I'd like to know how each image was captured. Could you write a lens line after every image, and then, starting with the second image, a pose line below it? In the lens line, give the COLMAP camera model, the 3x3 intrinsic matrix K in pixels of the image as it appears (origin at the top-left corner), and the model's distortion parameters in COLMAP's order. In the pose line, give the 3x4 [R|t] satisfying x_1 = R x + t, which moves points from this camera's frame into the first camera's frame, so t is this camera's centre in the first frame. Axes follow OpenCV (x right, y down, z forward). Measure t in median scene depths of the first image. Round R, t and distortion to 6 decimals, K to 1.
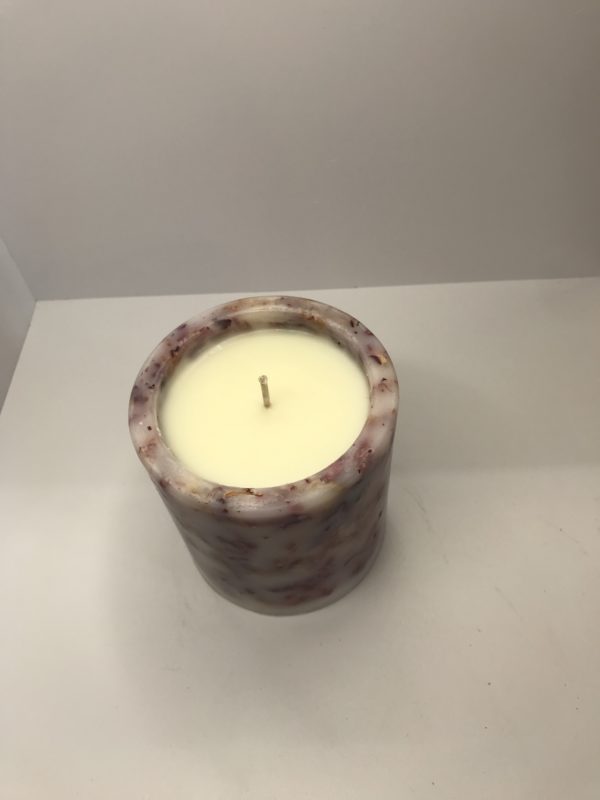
lens RADIAL K [[729.7, 0, 300.0], [0, 729.7, 400.0], [0, 0, 1]] dist [0.005819, -0.014951]
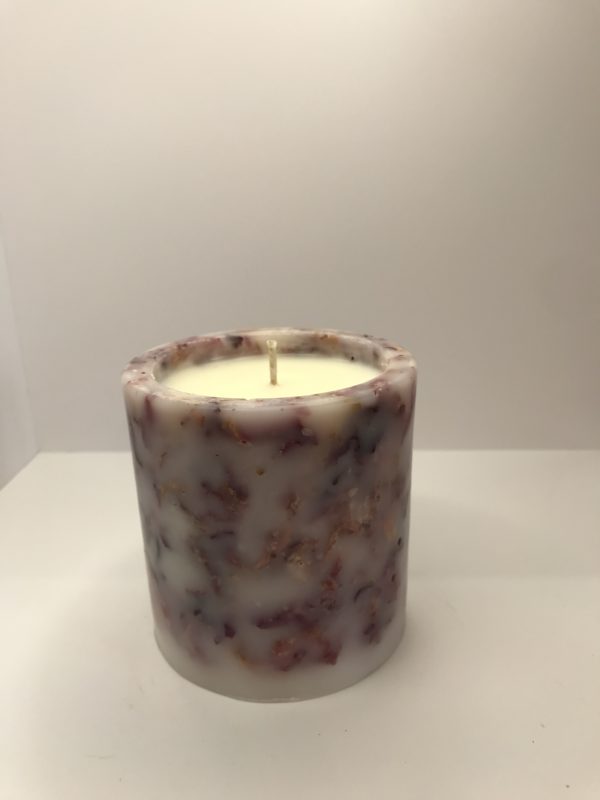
lens RADIAL K [[729.7, 0, 300.0], [0, 729.7, 400.0], [0, 0, 1]] dist [0.005819, -0.014951]
pose [[0.998218, 0.053858, -0.025691, 0.012556], [-0.058388, 0.792743, -0.606753, 0.564114], [-0.012312, 0.607172, 0.794475, 0.275025]]
